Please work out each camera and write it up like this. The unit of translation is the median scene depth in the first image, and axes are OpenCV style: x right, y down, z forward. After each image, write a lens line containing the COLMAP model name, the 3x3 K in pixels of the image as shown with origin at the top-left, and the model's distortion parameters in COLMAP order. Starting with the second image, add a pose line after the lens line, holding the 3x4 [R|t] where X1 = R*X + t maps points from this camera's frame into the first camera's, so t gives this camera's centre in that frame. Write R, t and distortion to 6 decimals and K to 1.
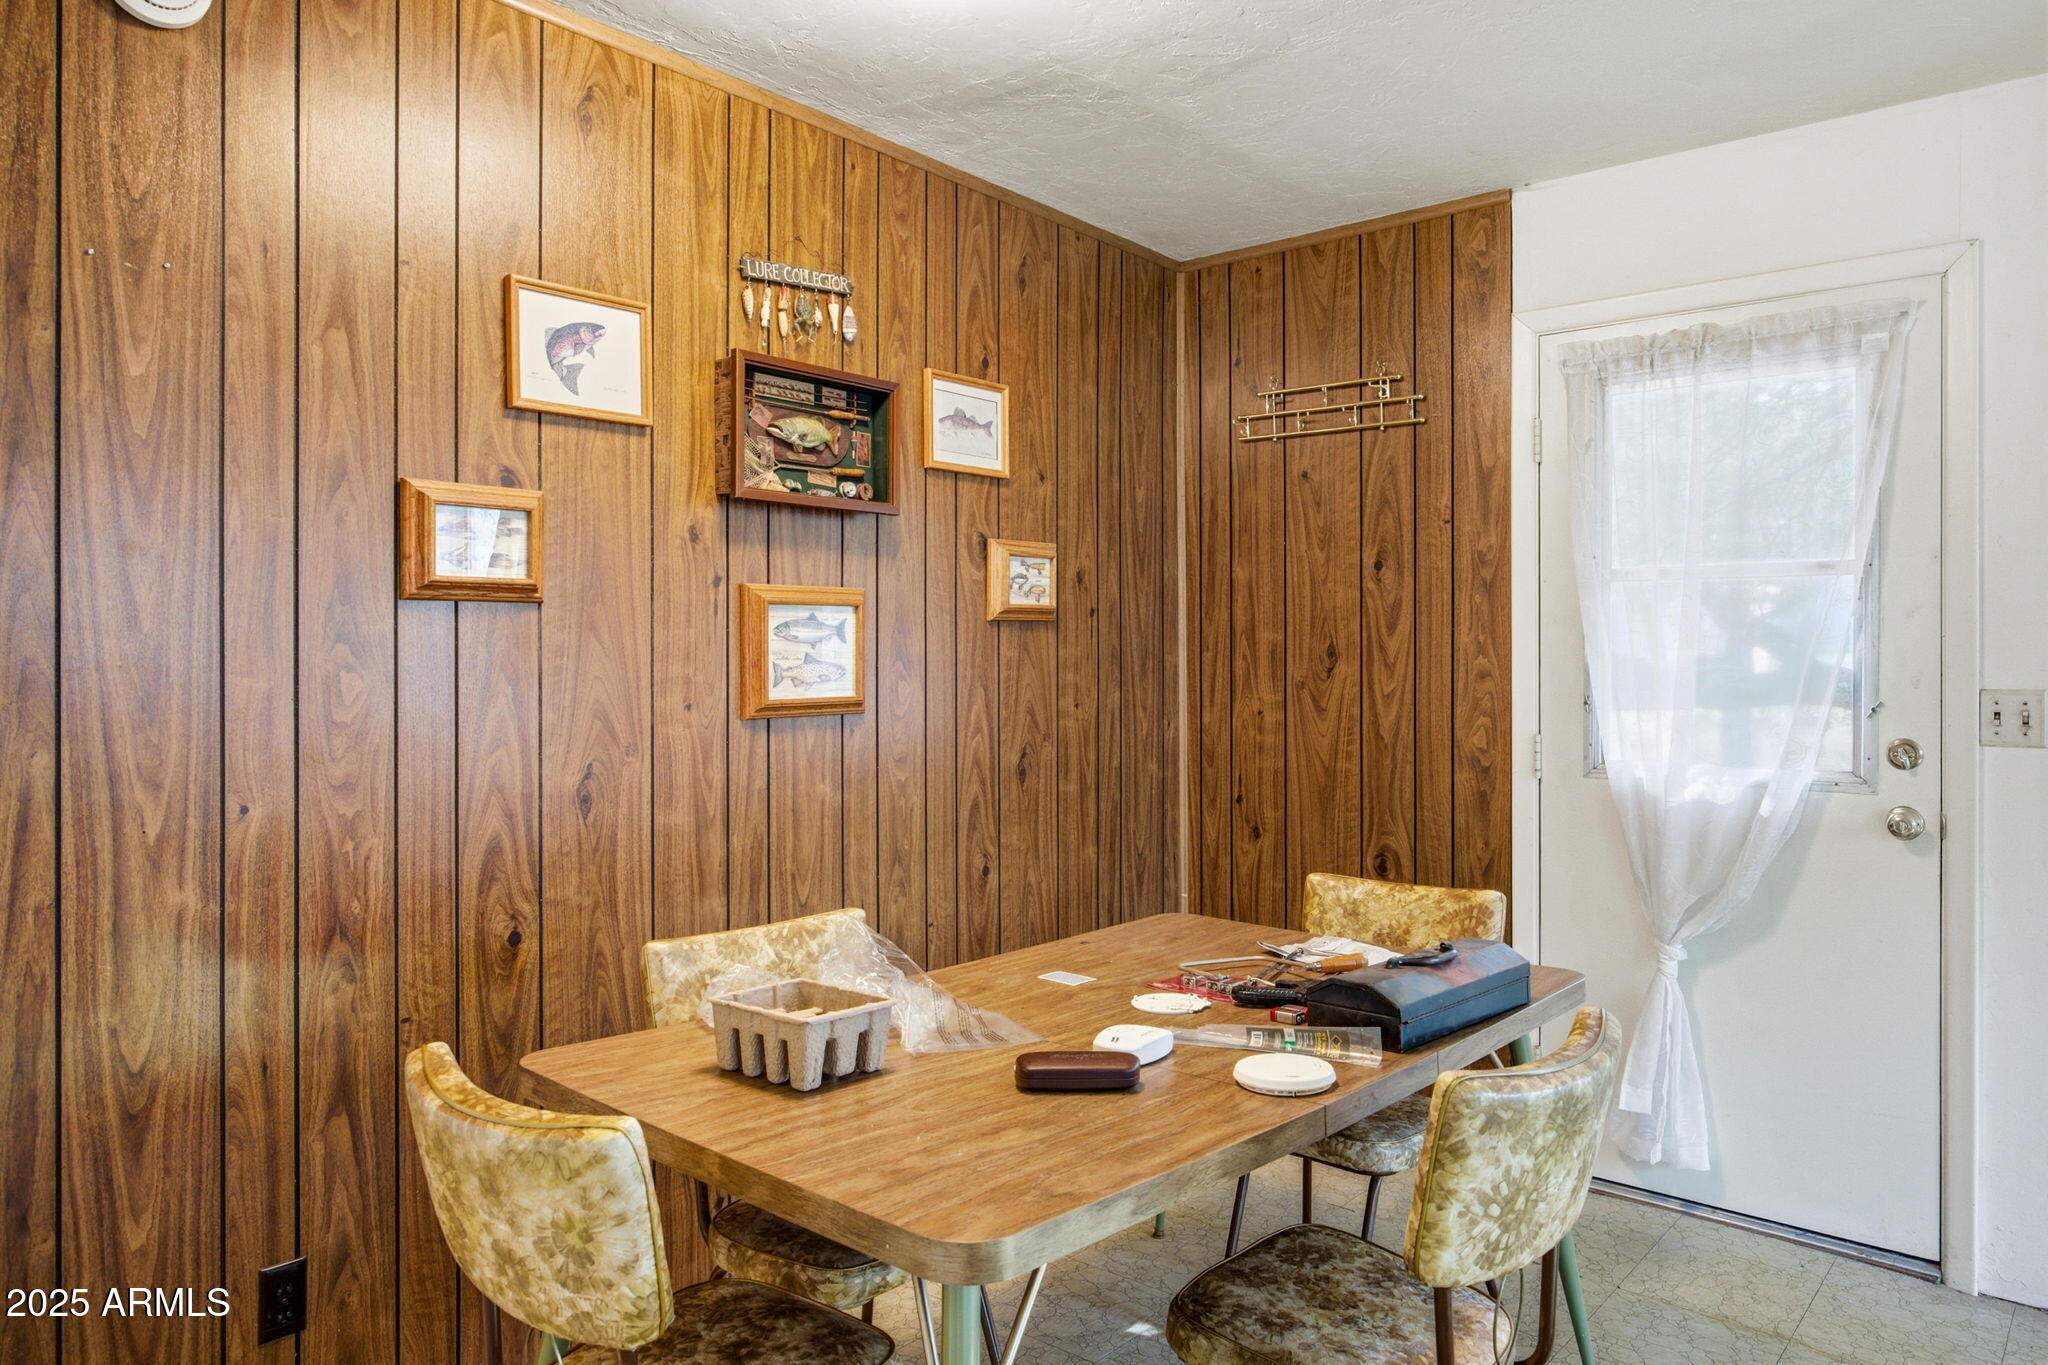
lens RADIAL K [[1314.8, 0, 1036.2], [0, 1314.8, 656.4], [0, 0, 1]] dist [0.000337, 0.001622]
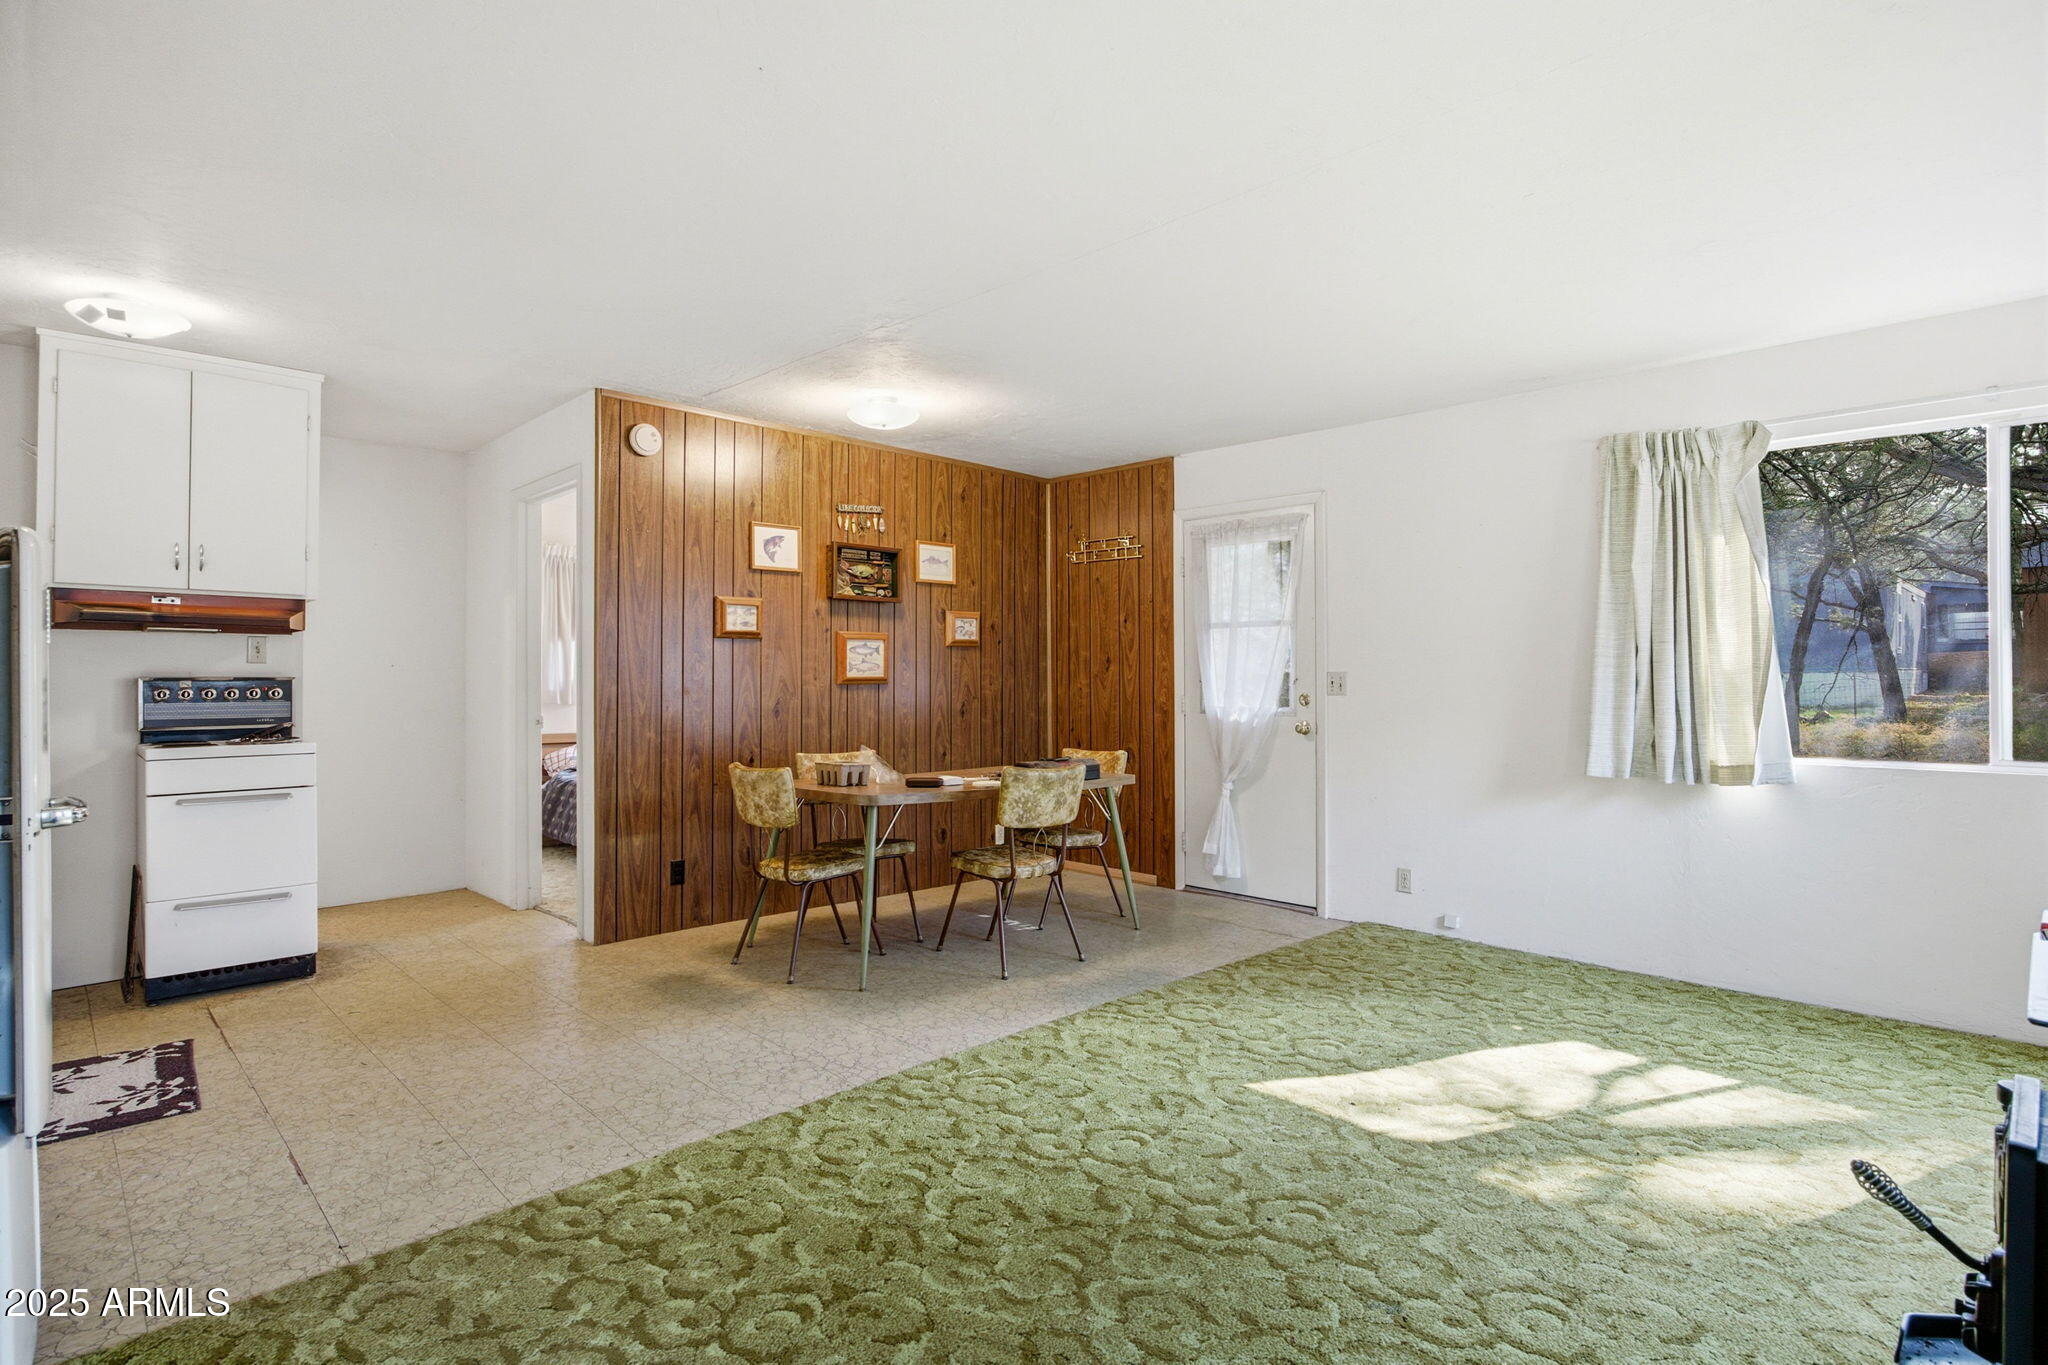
lens RADIAL K [[1056.2, 0, 1027.3], [0, 1056.2, 665.9], [0, 0, 1]] dist [-0.001801, 0.000707]
pose [[0.995421, -0.000836, -0.095583, 0.312223], [-0.000552, 0.999895, -0.014495, 0.038004], [0.095585, 0.014481, 0.995316, -0.921817]]
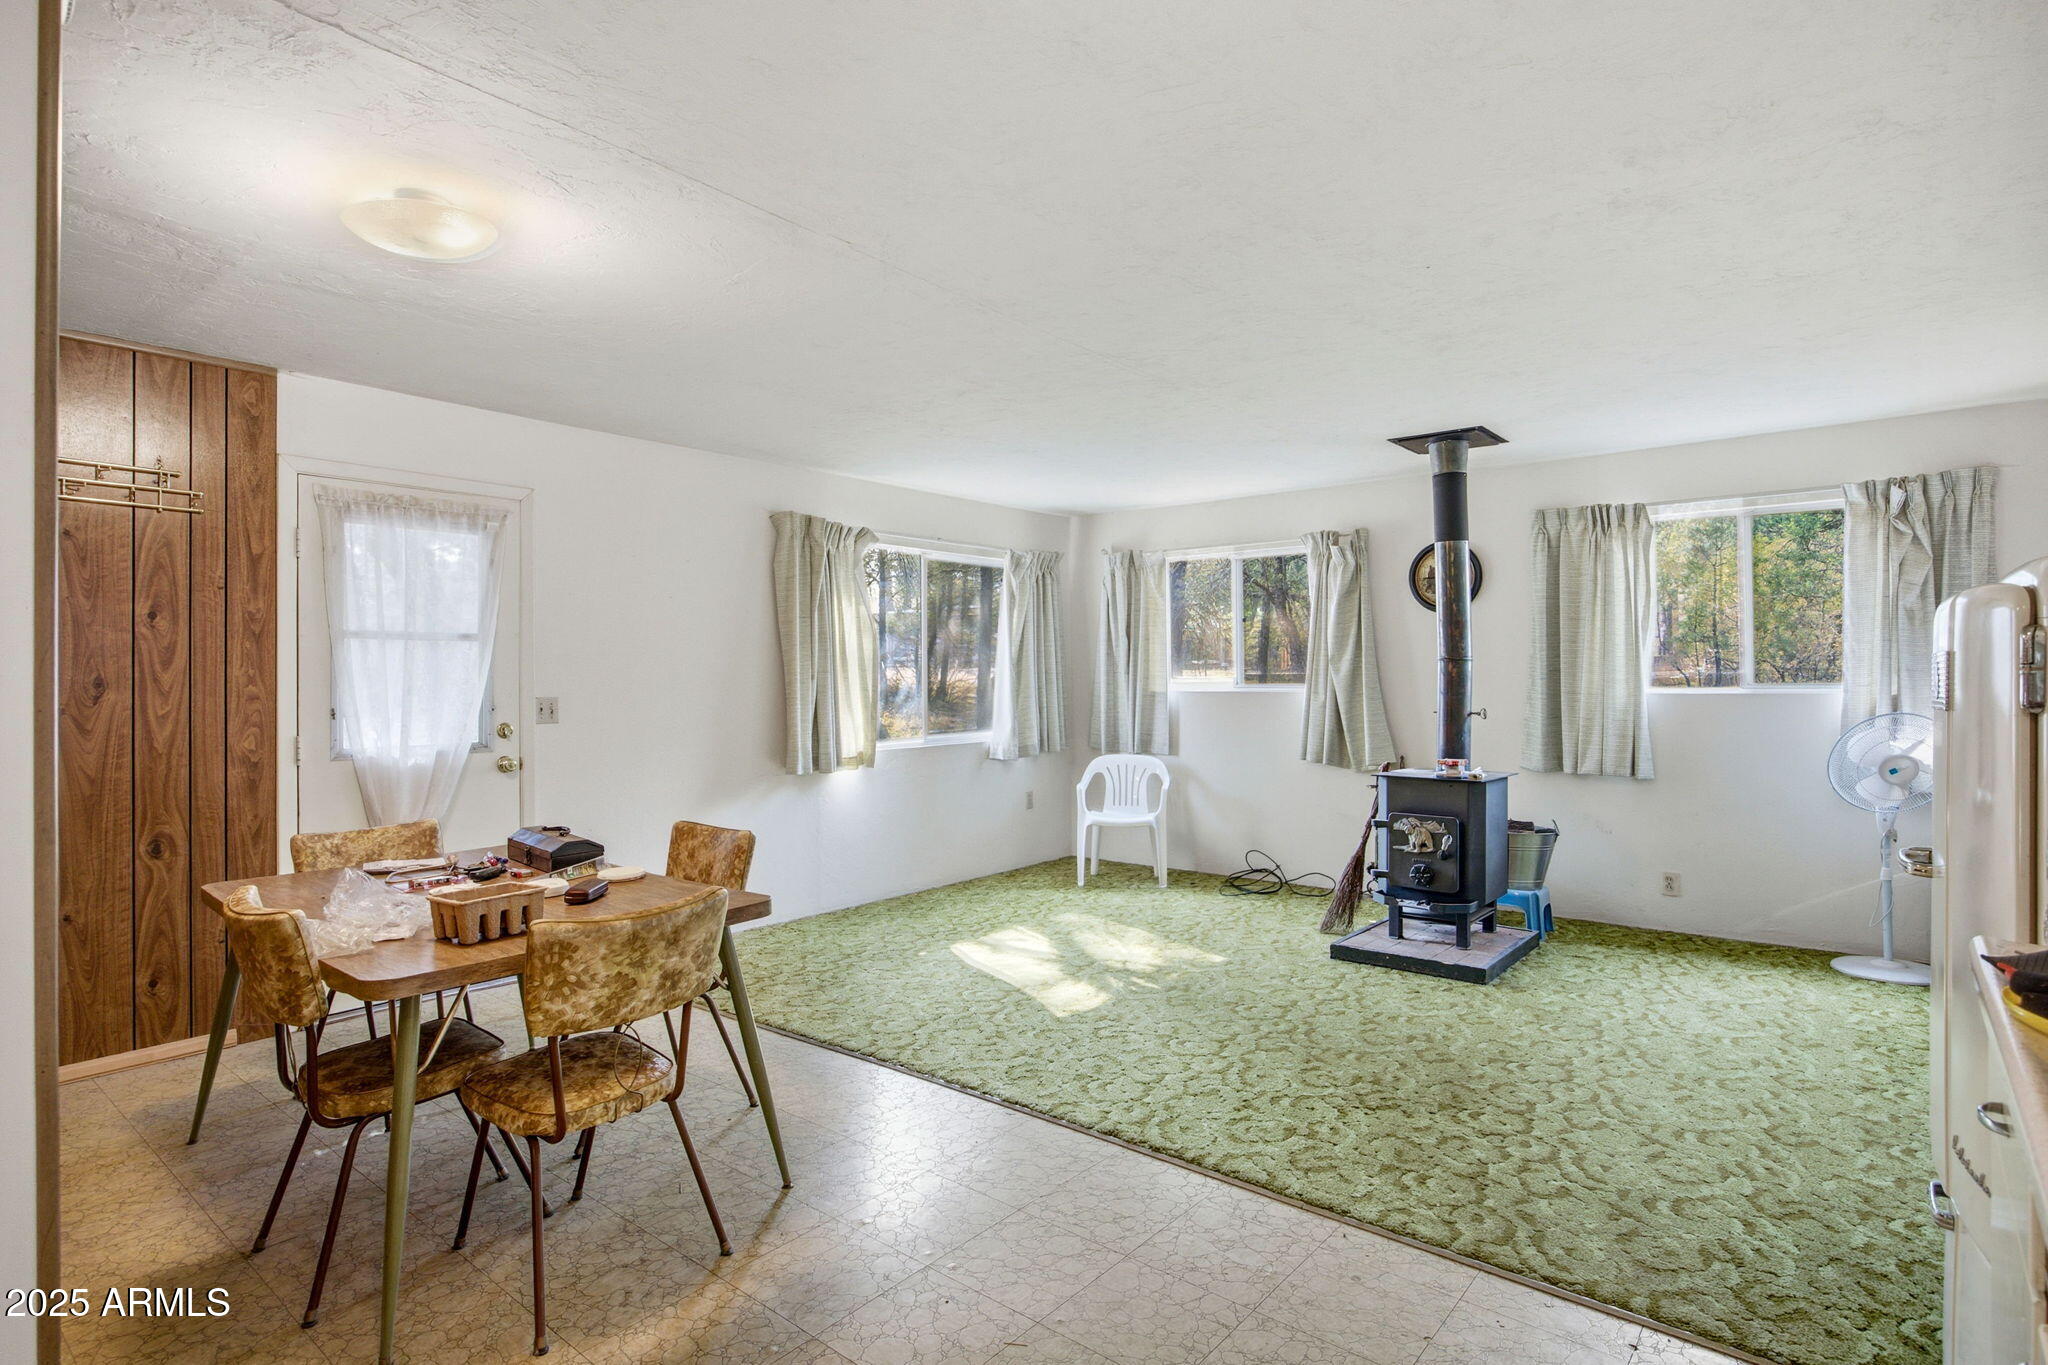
lens RADIAL K [[1056.2, 0, 1056.8], [0, 1056.2, 643.5], [0, 0, 1]] dist [-0.001801, 0.000707]
pose [[-0.039153, 0.029618, 0.998794, -0.941174], [0.006959, 0.999544, -0.029367, -0.006392], [-0.999209, 0.005801, -0.039342, 0.190037]]
